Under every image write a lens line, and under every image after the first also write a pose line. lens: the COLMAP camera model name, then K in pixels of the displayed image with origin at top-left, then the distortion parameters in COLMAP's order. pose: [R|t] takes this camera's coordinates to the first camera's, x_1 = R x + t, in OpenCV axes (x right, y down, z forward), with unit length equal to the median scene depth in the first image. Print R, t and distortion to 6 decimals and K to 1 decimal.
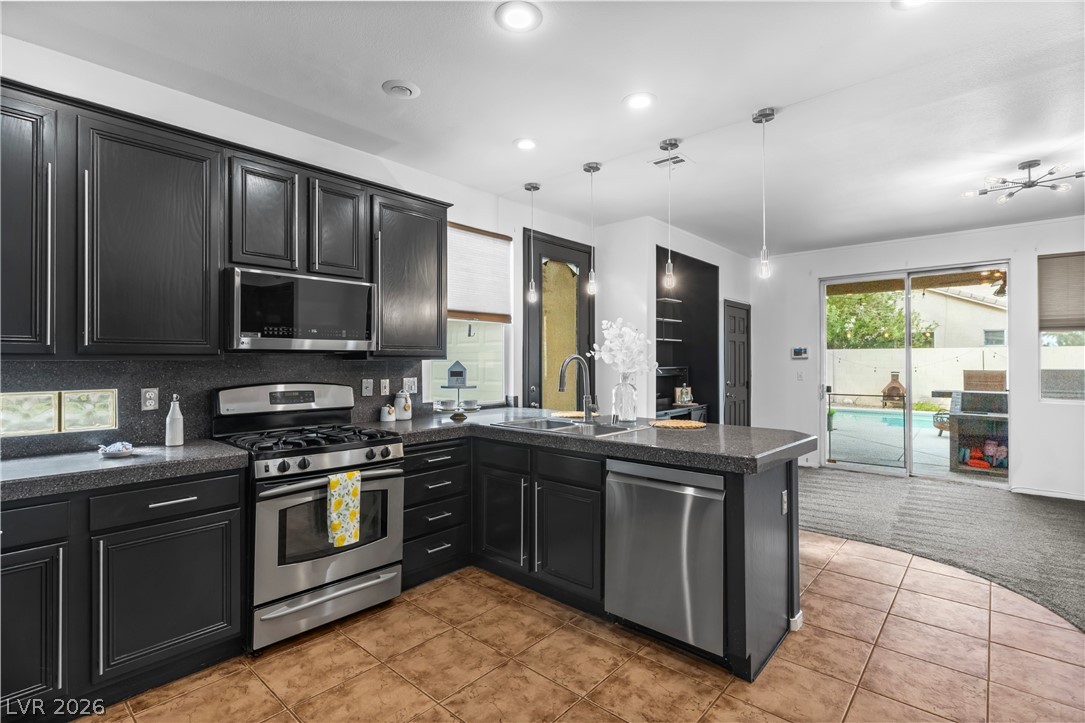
lens RADIAL K [[510.3, 0, 543.0], [0, 510.3, 359.1], [0, 0, 1]] dist [0.000431, 0.000183]
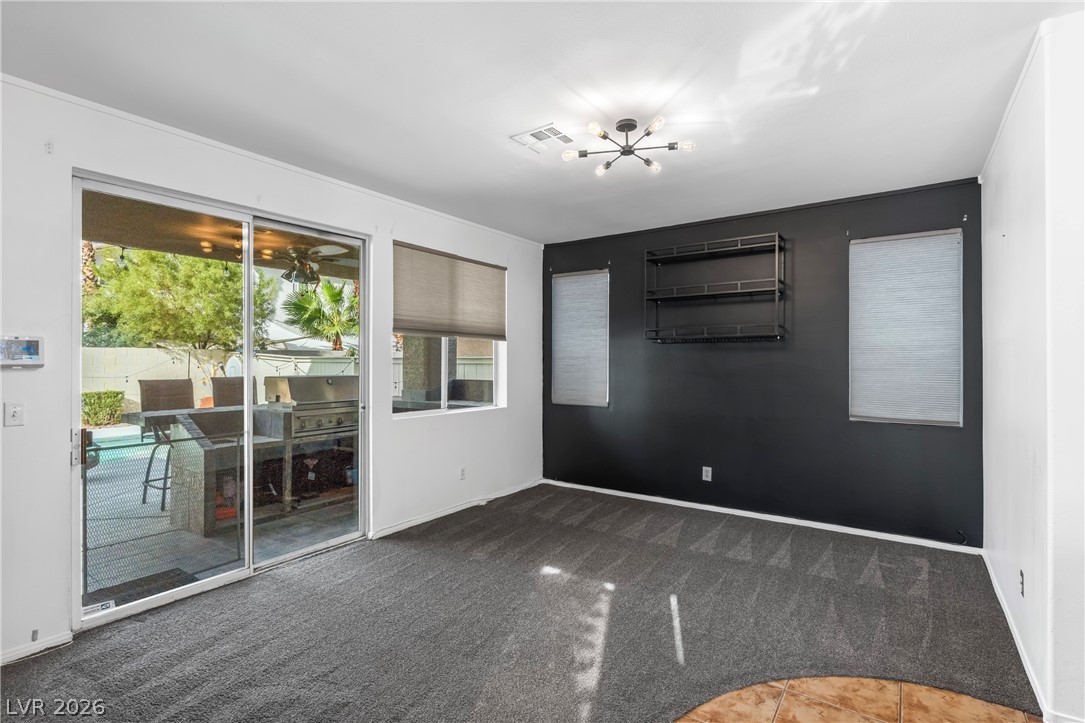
lens RADIAL K [[517.1, 0, 544.0], [0, 517.1, 360.0], [0, 0, 1]] dist [-0.001953, 0.000312]
pose [[-0.114041, 0.002378, 0.993473, 0.191864], [-0.002943, 0.999992, -0.002731, -0.013842], [-0.993472, -0.003235, -0.114033, 1.367940]]
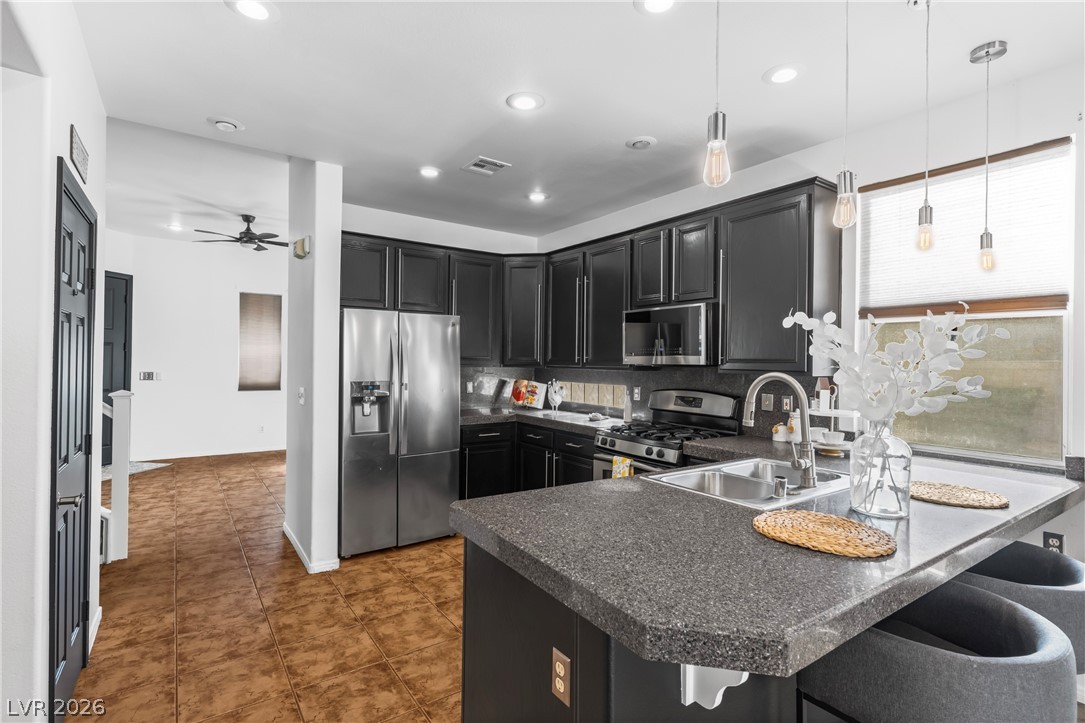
lens RADIAL K [[521.6, 0, 545.8], [0, 521.6, 357.1], [0, 0, 1]] dist [-0.002797, 0.000285]
pose [[-0.227564, -0.007290, -0.973736, 0.764260], [-0.007699, 0.999954, -0.005687, -0.022413], [0.973733, 0.006202, -0.227610, 0.865896]]
